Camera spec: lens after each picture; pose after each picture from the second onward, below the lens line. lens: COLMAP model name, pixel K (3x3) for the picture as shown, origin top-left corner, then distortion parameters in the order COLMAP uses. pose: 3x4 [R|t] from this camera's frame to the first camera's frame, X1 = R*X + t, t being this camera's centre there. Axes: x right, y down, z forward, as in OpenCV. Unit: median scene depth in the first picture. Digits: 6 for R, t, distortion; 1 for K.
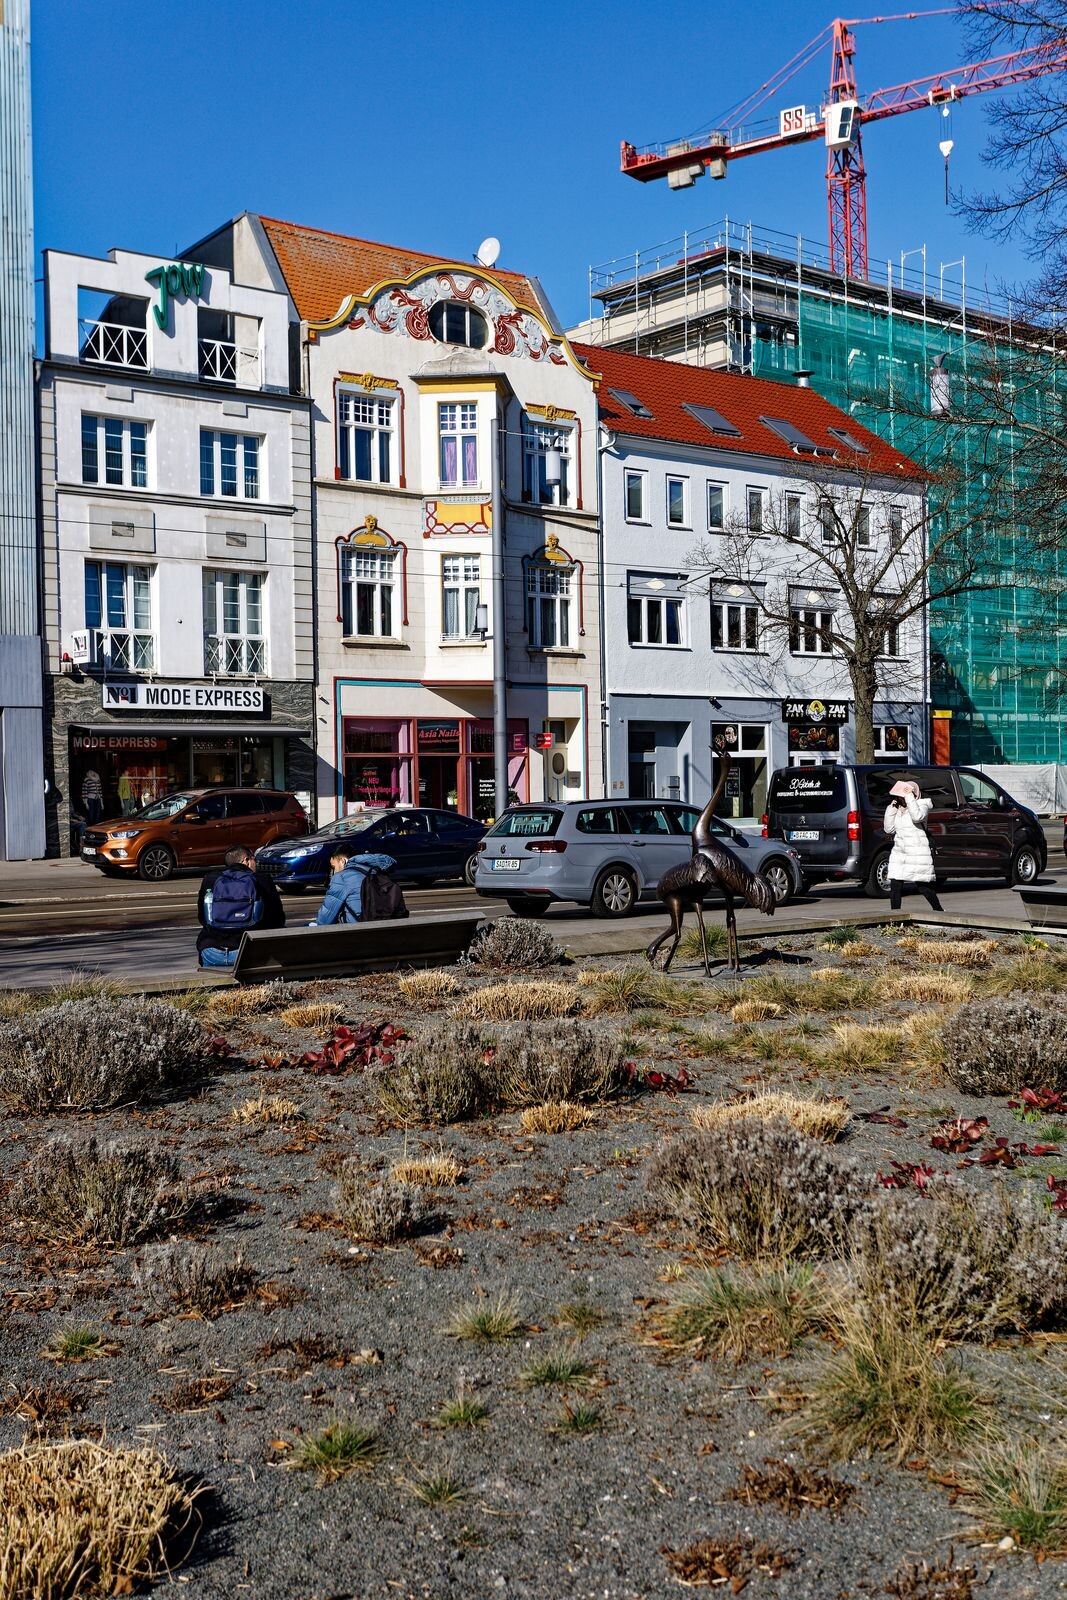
lens RADIAL K [[1799.7, 0, 532.4], [0, 1799.7, 802.0], [0, 0, 1]] dist [-0.011021, 0.000000]
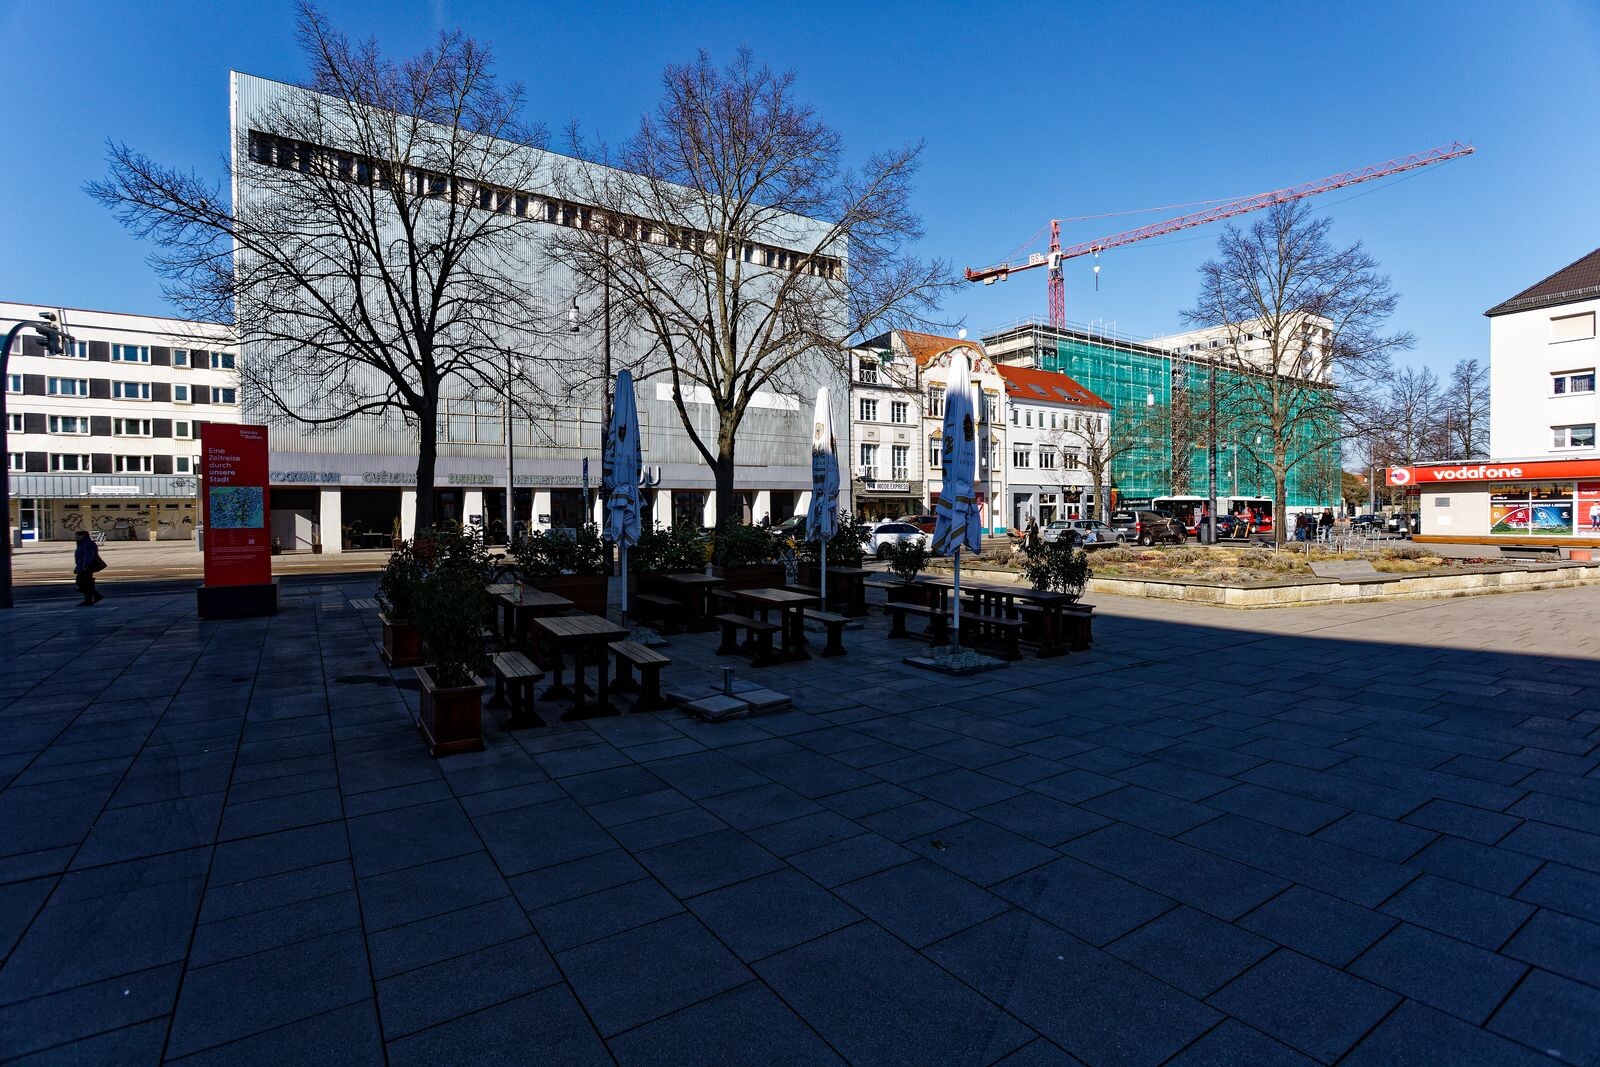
lens RADIAL K [[764.5, 0, 804.7], [0, 764.5, 523.5], [0, 0, 1]] dist [-0.000603, -0.000060]
pose [[0.995419, 0.006727, -0.095373, -0.173286], [-0.006322, 0.999970, 0.004551, 0.001759], [0.095401, -0.003927, 0.995431, -0.297864]]
